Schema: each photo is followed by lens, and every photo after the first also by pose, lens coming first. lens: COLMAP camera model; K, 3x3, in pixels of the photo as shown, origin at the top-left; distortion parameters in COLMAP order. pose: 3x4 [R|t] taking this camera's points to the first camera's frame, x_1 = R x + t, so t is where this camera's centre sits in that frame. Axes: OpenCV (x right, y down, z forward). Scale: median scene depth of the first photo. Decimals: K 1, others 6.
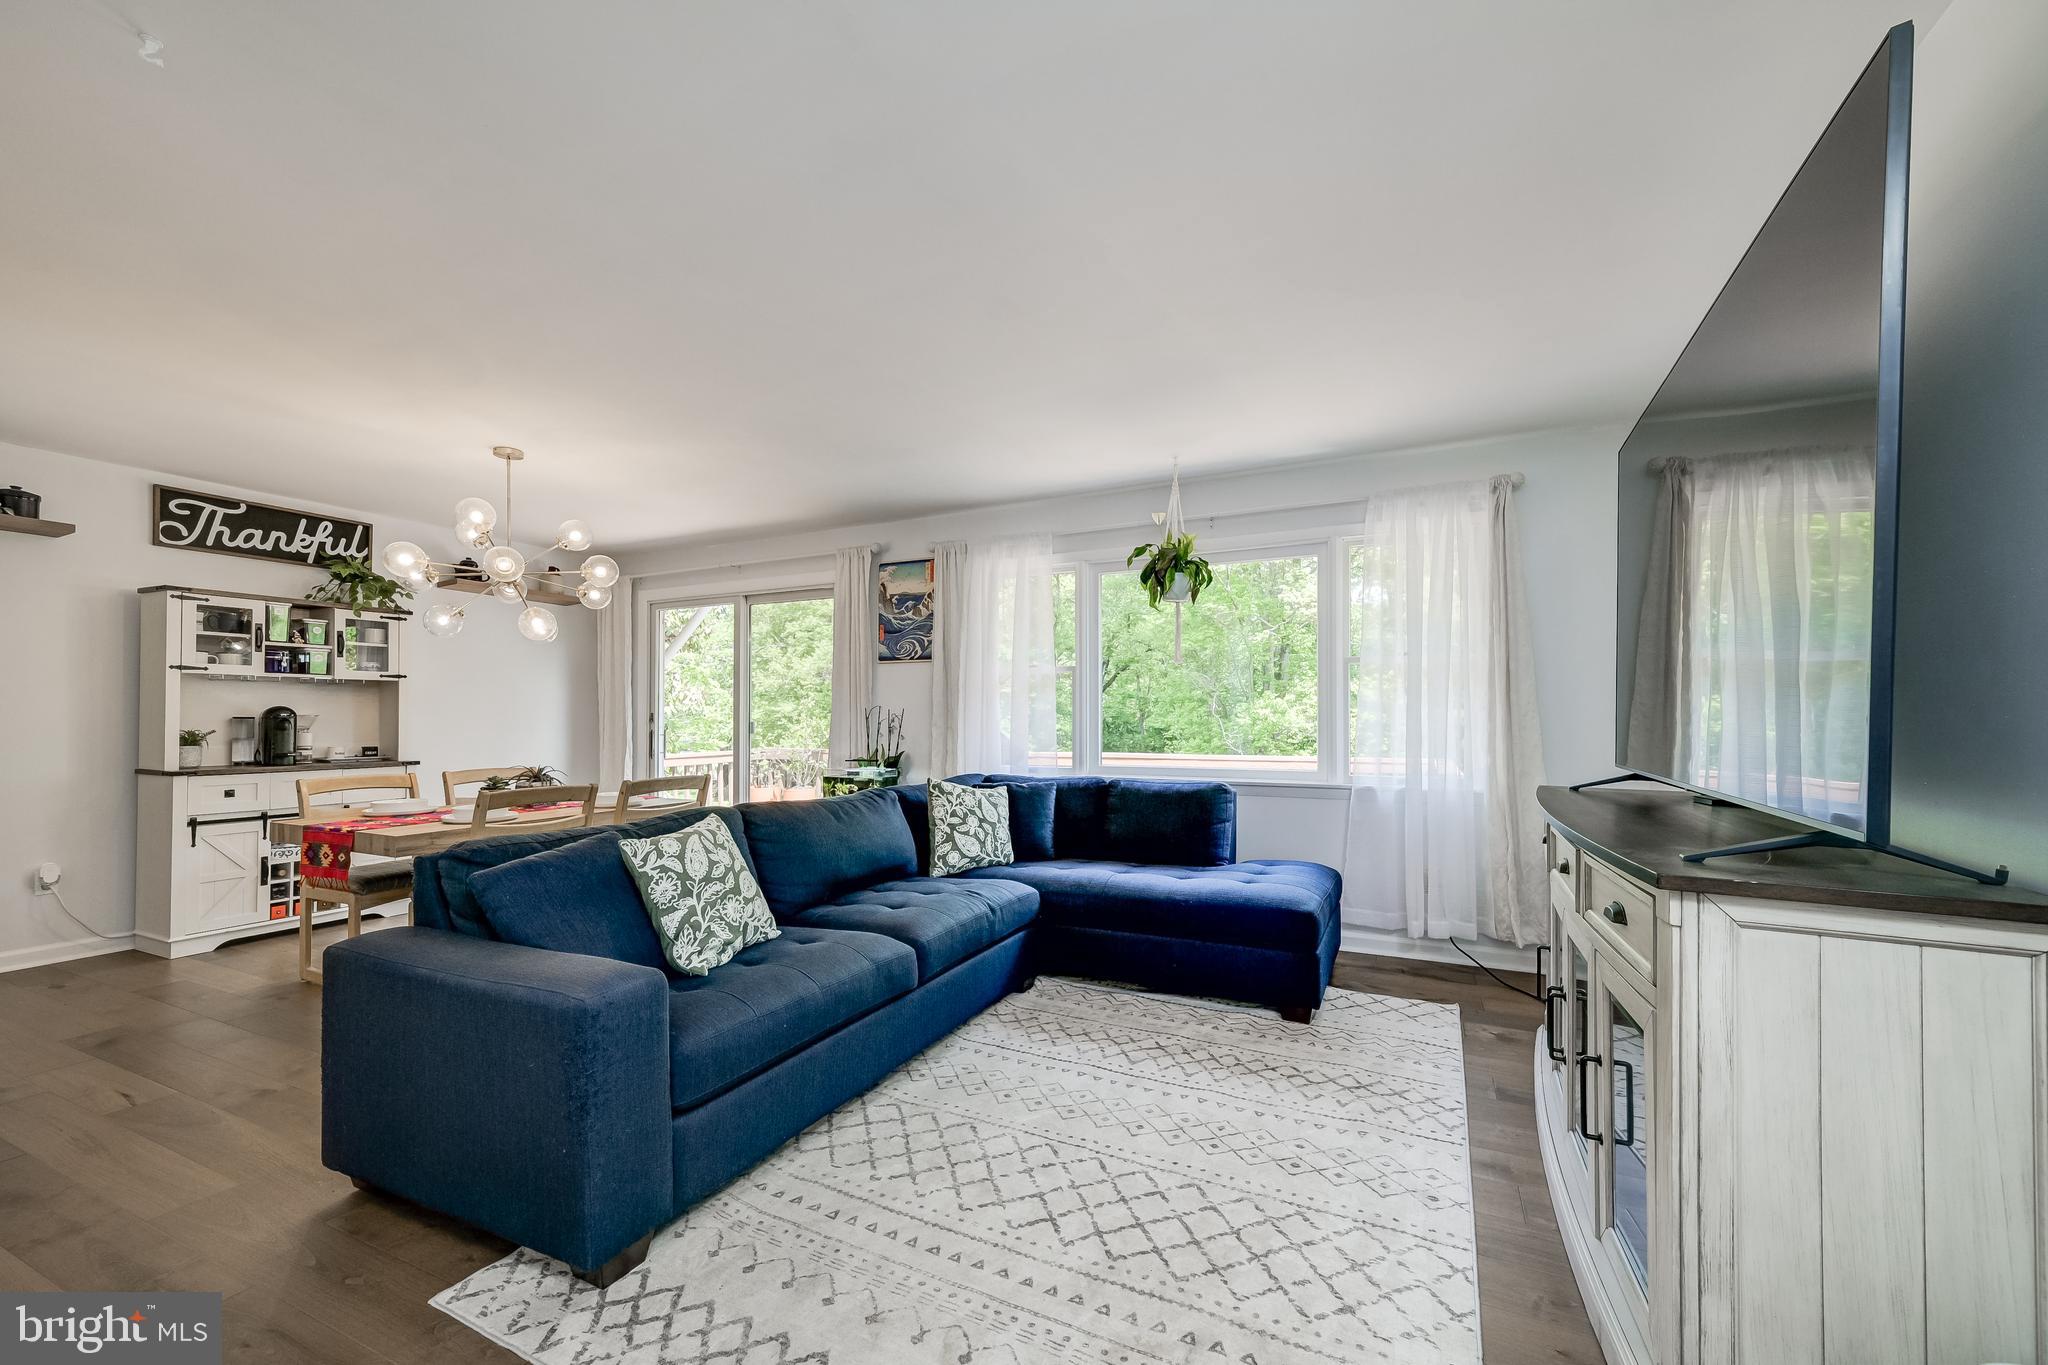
lens RADIAL K [[814.4, 0, 1016.3], [0, 814.4, 707.0], [0, 0, 1]] dist [0.007778, -0.000487]
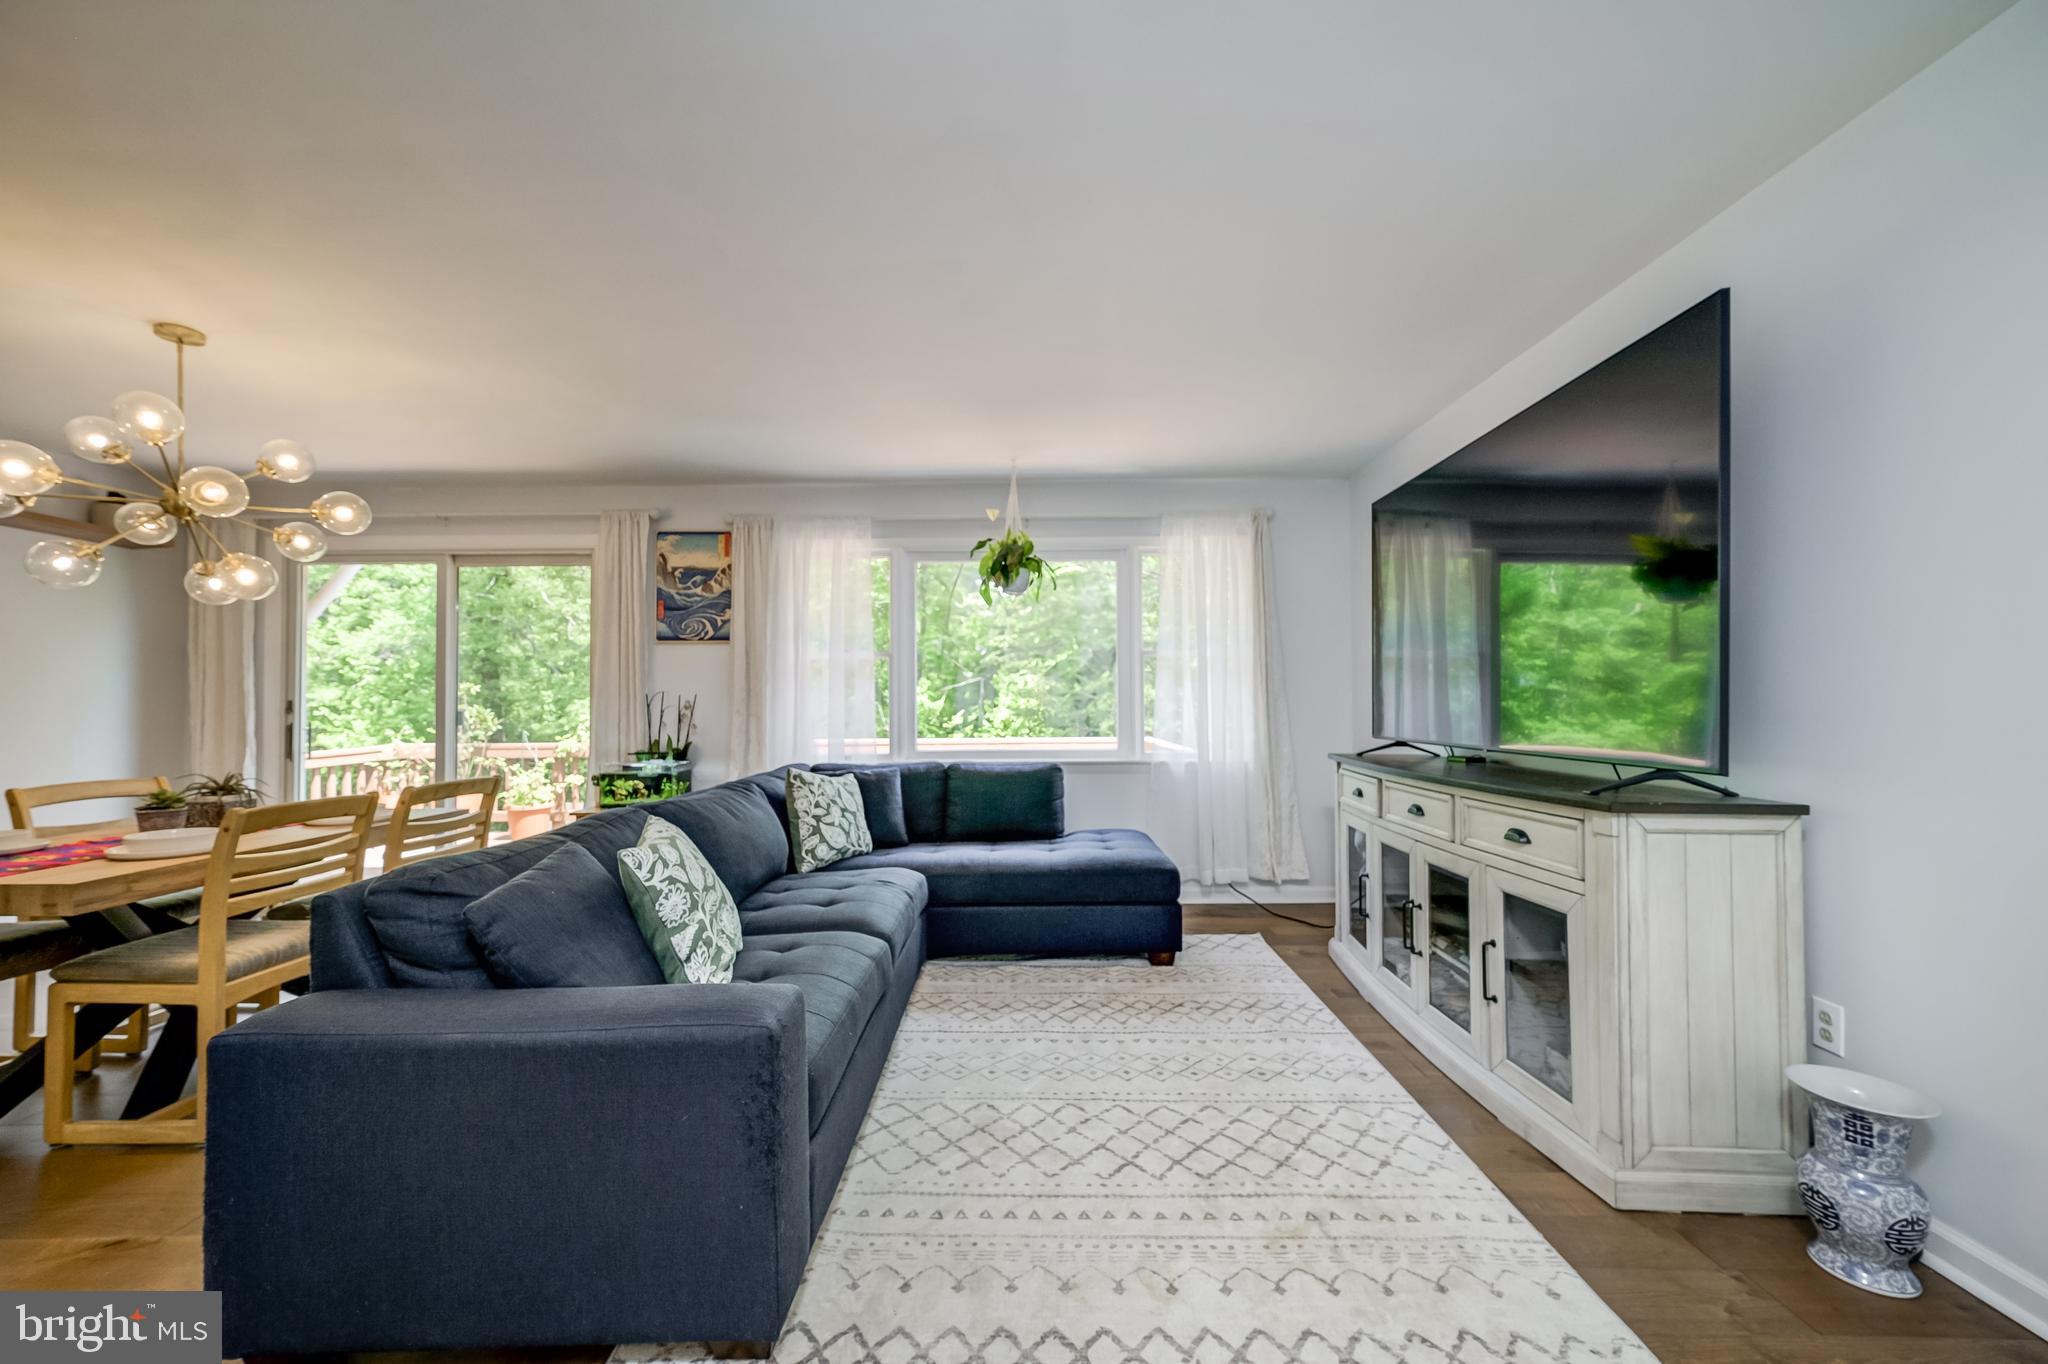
lens RADIAL K [[814.4, 0, 1018.2], [0, 814.4, 685.9], [0, 0, 1]] dist [0.007778, -0.000487]
pose [[0.898114, 0.005429, 0.439730, -0.288072], [-0.000978, 0.999946, -0.010348, 0.002060], [-0.439762, 0.008863, 0.898071, 0.042202]]
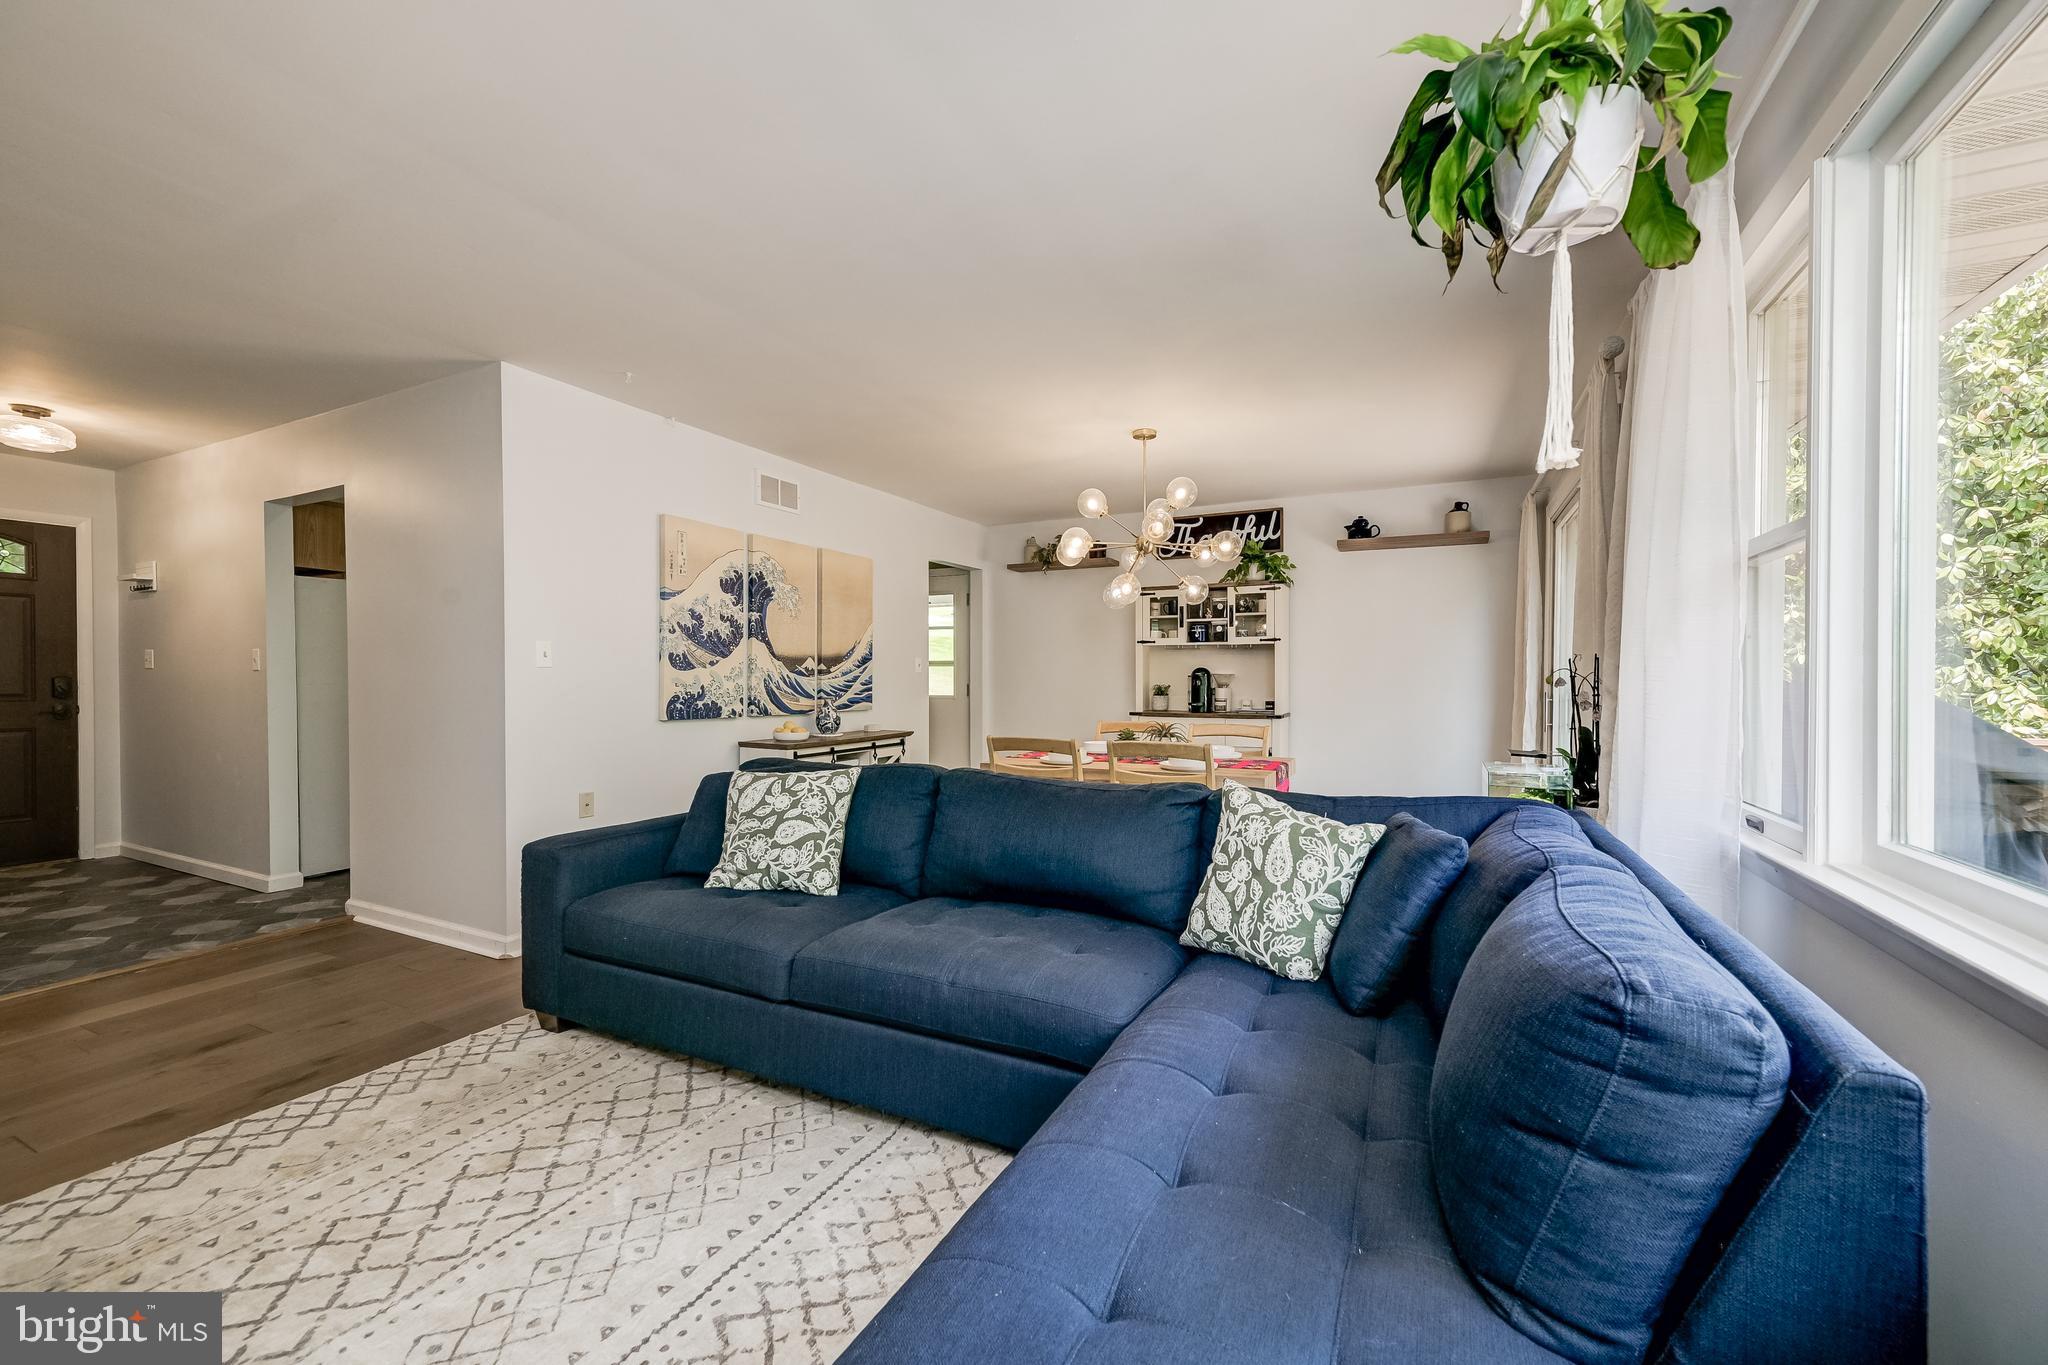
lens RADIAL K [[814.4, 0, 1030.8], [0, 814.4, 686.4], [0, 0, 1]] dist [0.007778, -0.000487]
pose [[-0.007791, 0.011640, -0.999902, 0.487566], [0.014277, 0.999832, 0.011528, 0.012316], [0.999868, -0.014186, -0.007955, 0.881324]]
